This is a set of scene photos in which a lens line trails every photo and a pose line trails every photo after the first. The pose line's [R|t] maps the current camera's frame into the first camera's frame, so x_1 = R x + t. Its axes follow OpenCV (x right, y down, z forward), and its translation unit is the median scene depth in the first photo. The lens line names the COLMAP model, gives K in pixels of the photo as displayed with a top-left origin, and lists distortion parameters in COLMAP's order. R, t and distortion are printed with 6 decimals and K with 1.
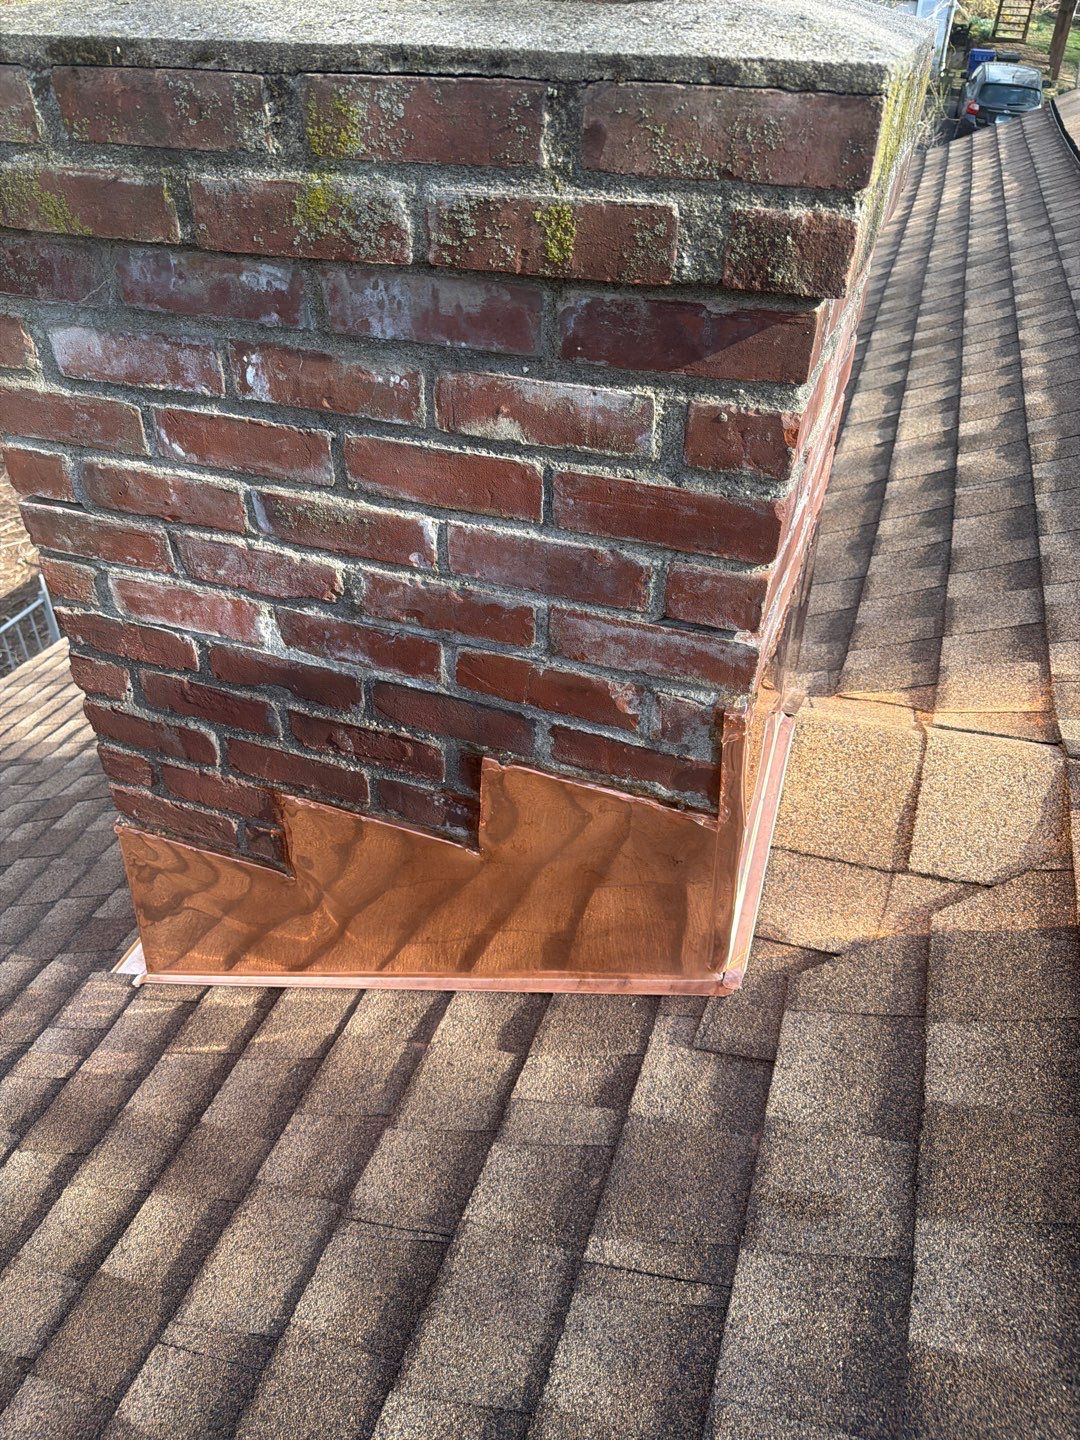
lens RADIAL K [[1029.9, 0, 537.0], [0, 1029.9, 719.0], [0, 0, 1]] dist [0.024527, -0.025164]
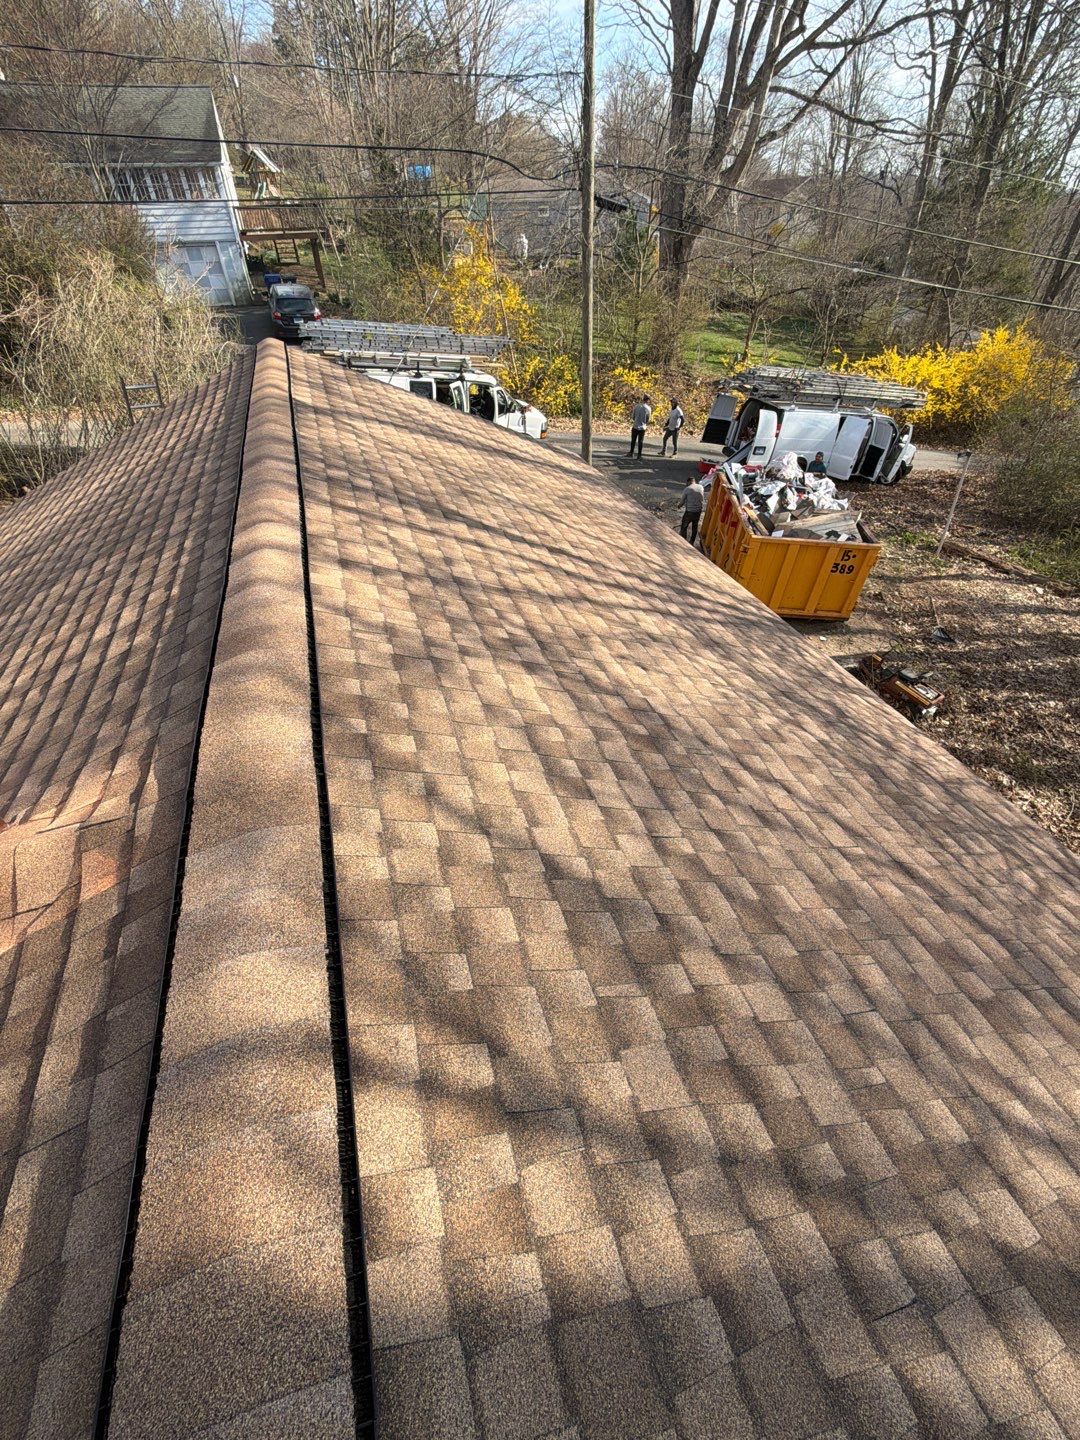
lens RADIAL K [[651.8, 0, 542.0], [0, 651.8, 723.9], [0, 0, 1]] dist [0.002340, -0.000644]
pose [[0.794039, -0.404549, 0.453699, 0.802382], [0.385185, 0.912264, 0.139307, 0.017194], [-0.470250, 0.064143, 0.880199, -0.782056]]
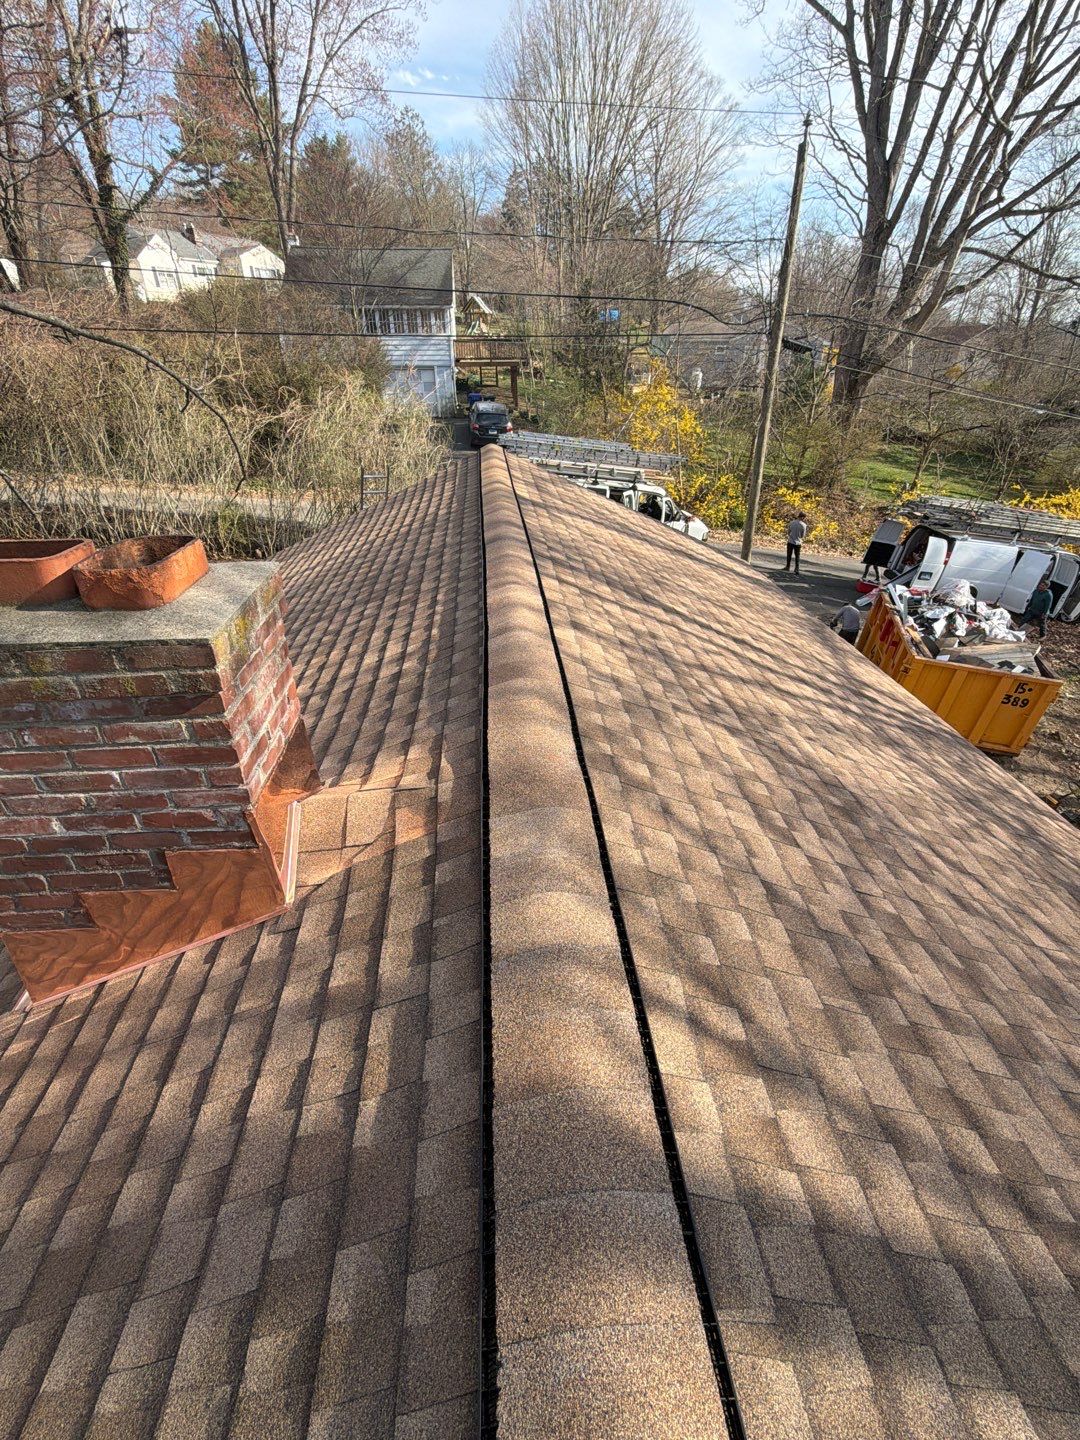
lens RADIAL K [[651.8, 0, 542.1], [0, 651.8, 721.7], [0, 0, 1]] dist [0.002340, -0.000644]
pose [[0.910865, -0.222484, 0.347602, 0.317224], [0.256238, 0.965120, -0.053725, 0.054232], [-0.323524, 0.138005, 0.936102, -0.894596]]
